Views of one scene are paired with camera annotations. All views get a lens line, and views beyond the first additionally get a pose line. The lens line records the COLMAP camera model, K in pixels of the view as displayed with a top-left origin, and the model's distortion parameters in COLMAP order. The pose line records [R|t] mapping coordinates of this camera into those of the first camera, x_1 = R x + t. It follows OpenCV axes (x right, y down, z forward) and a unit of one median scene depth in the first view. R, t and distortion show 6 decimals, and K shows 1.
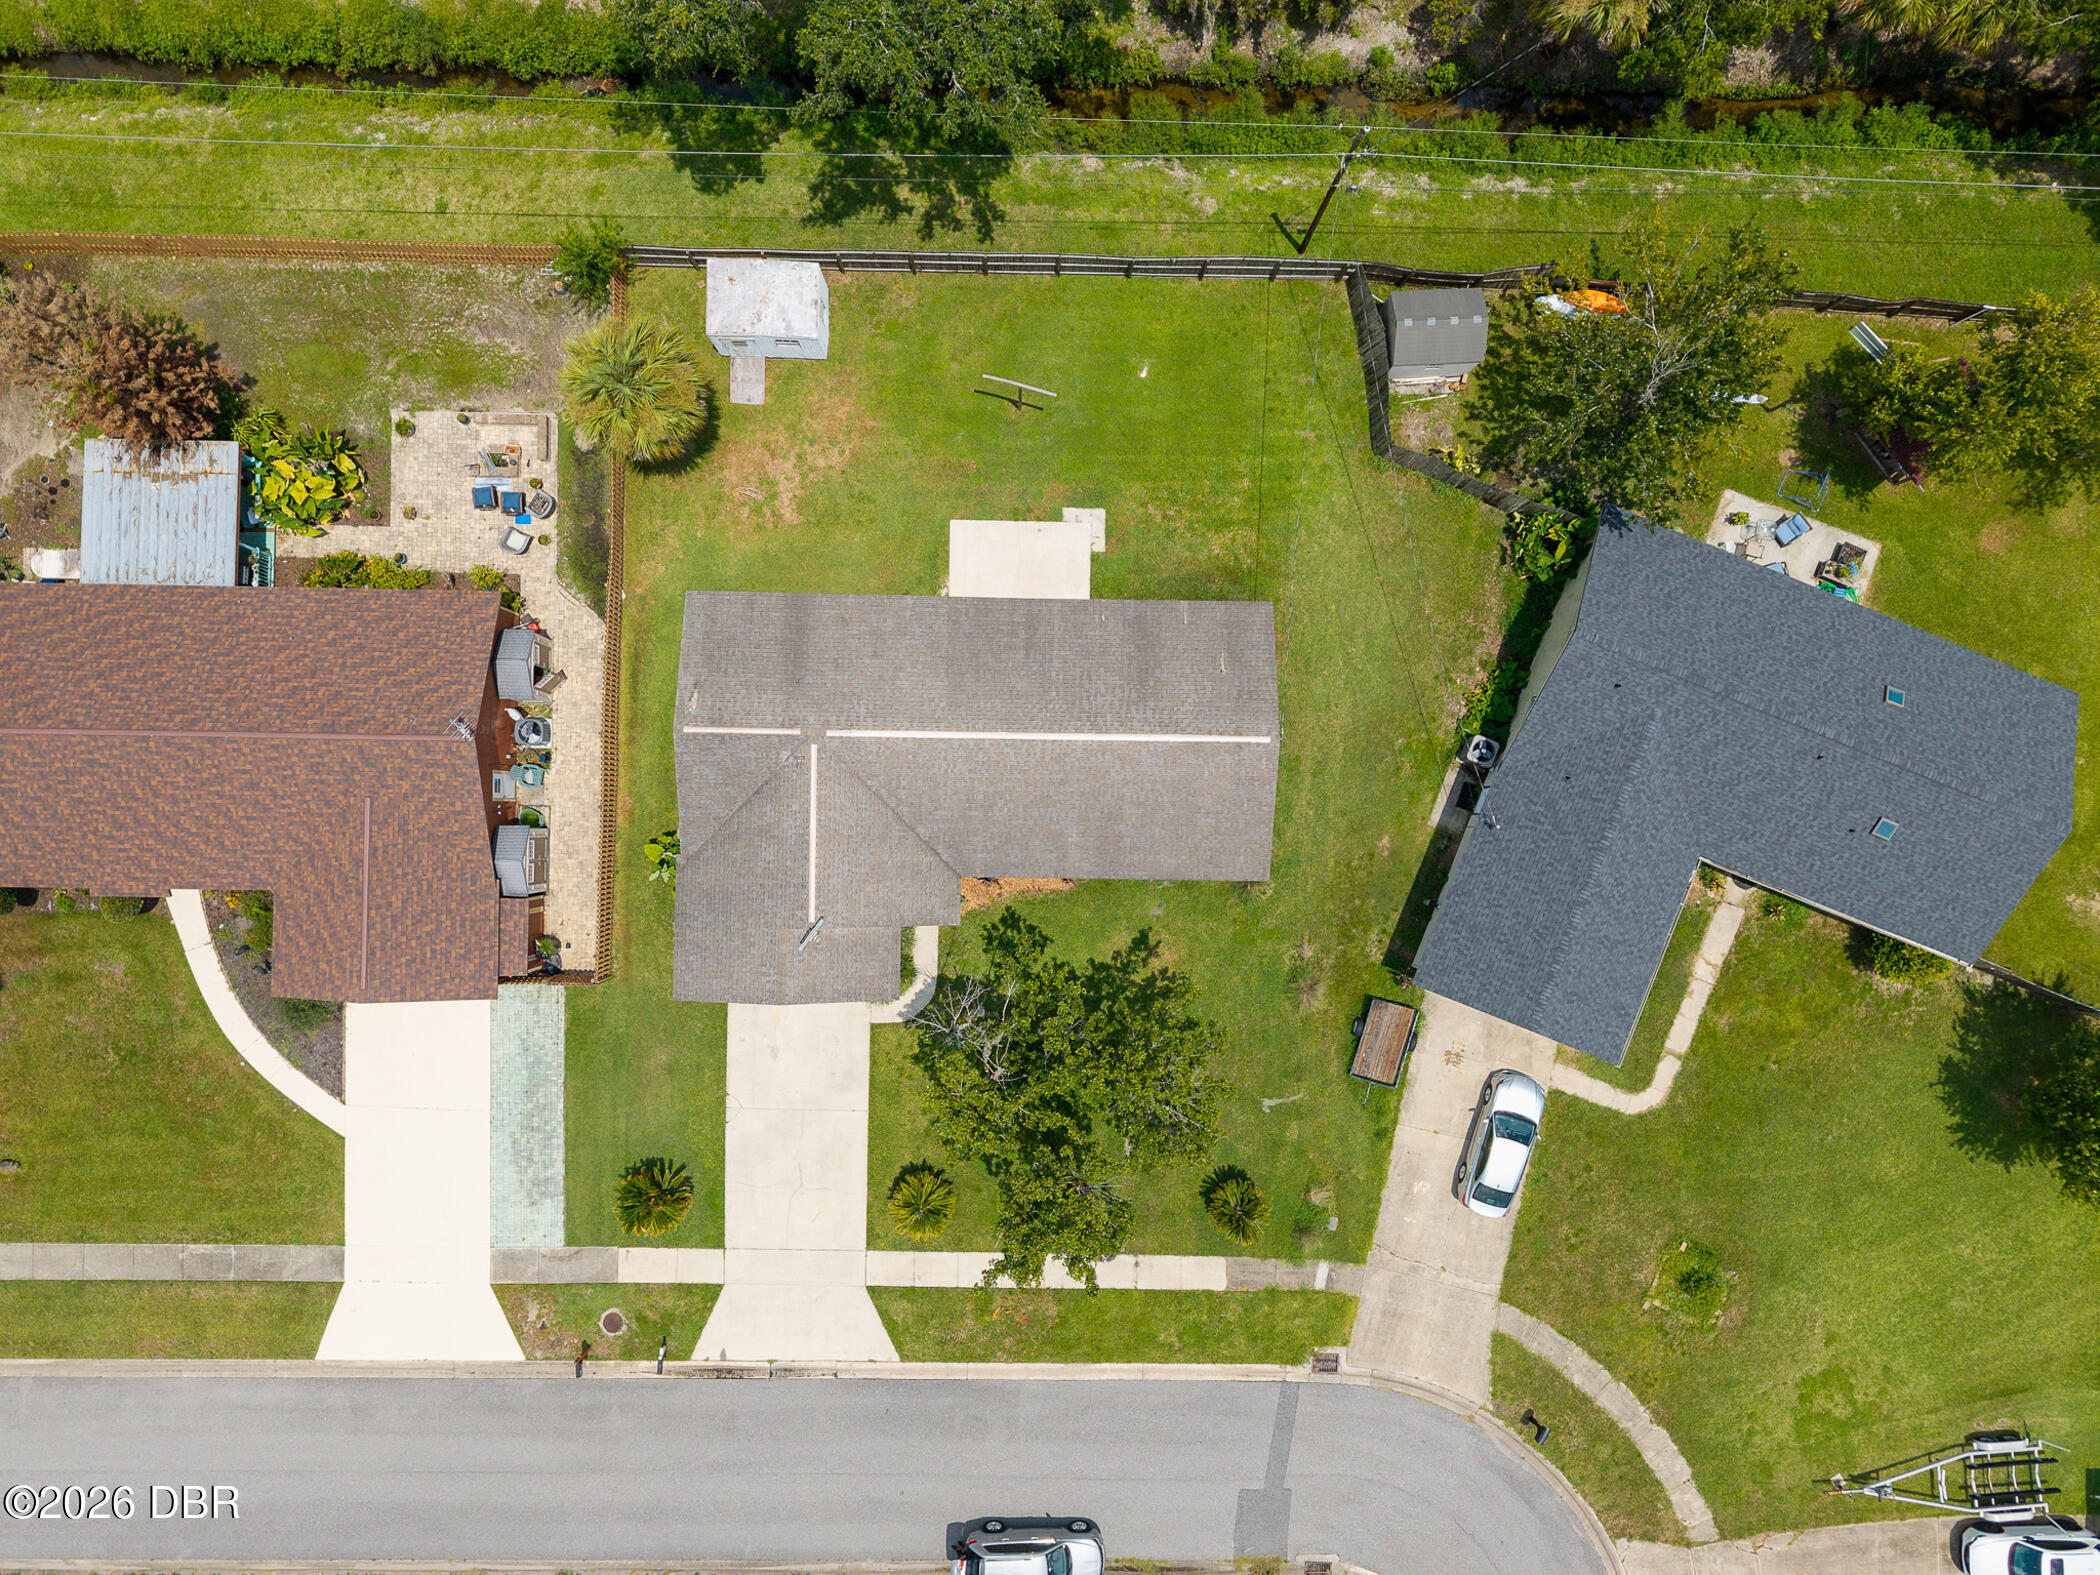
lens RADIAL K [[1420.3, 0, 1050.0], [0, 1420.3, 787.5], [0, 0, 1]] dist [0.004698, -0.004481]
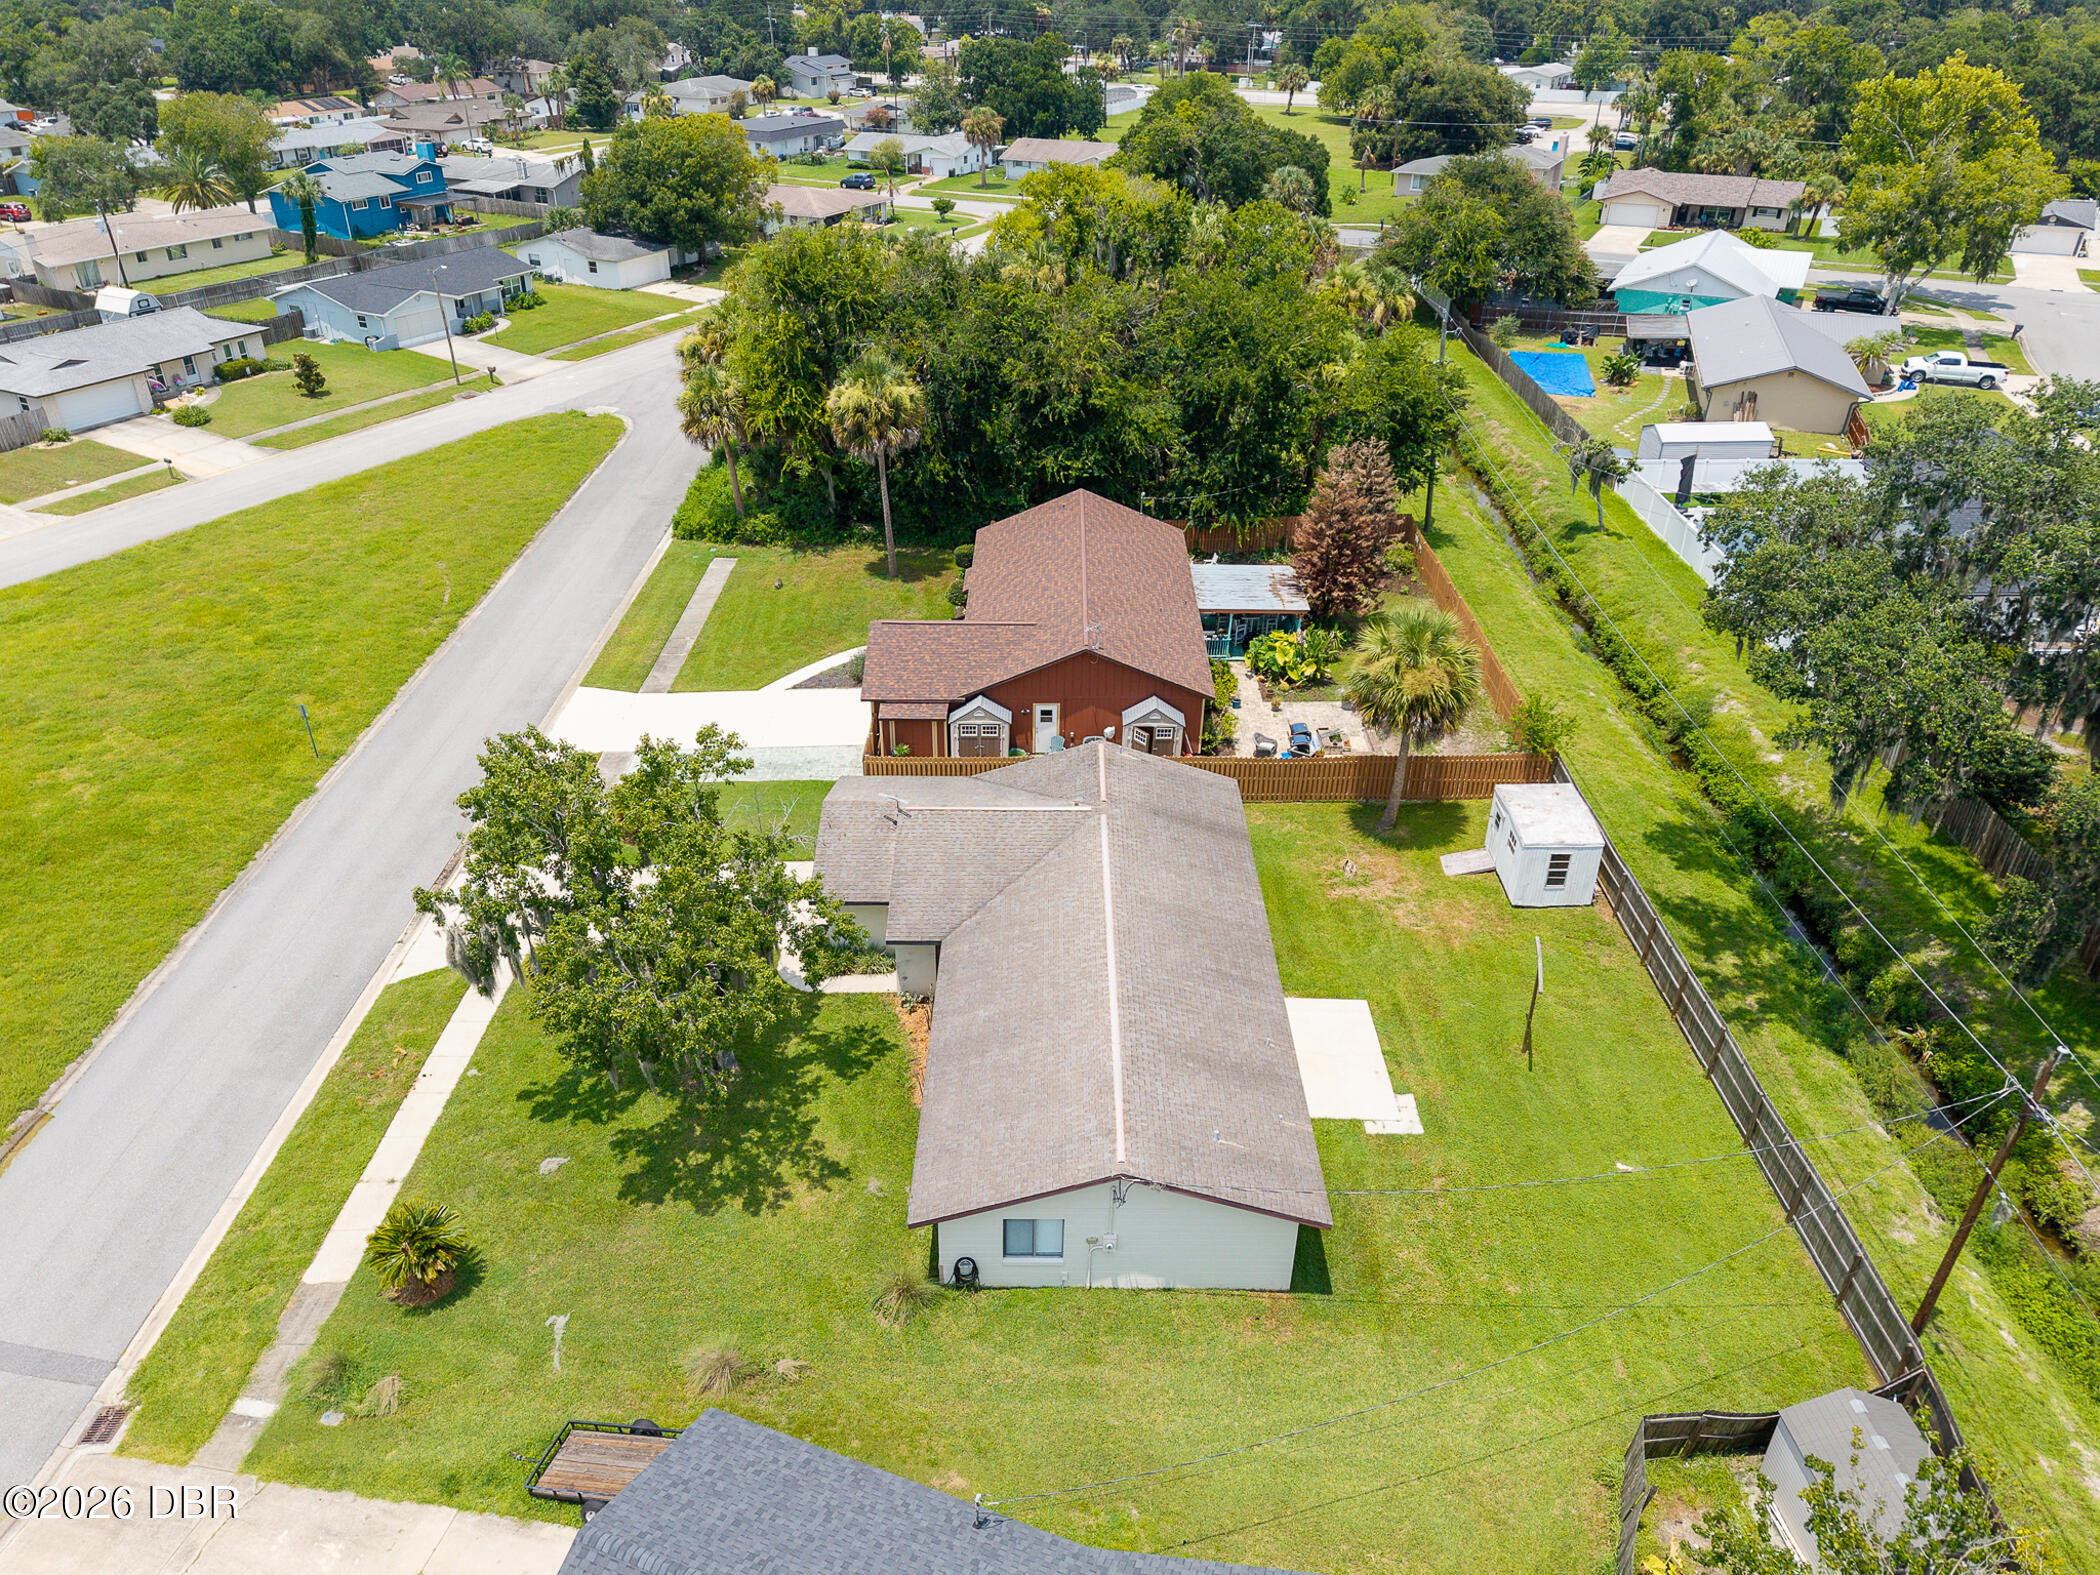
lens RADIAL K [[1420.3, 0, 1050.0], [0, 1420.3, 787.5], [0, 0, 1]] dist [0.004698, -0.004481]
pose [[0.012306, 0.486663, -0.873503, 0.604419], [-0.999828, 0.018092, -0.004006, -0.000253], [0.013854, 0.873402, 0.486802, 0.478939]]
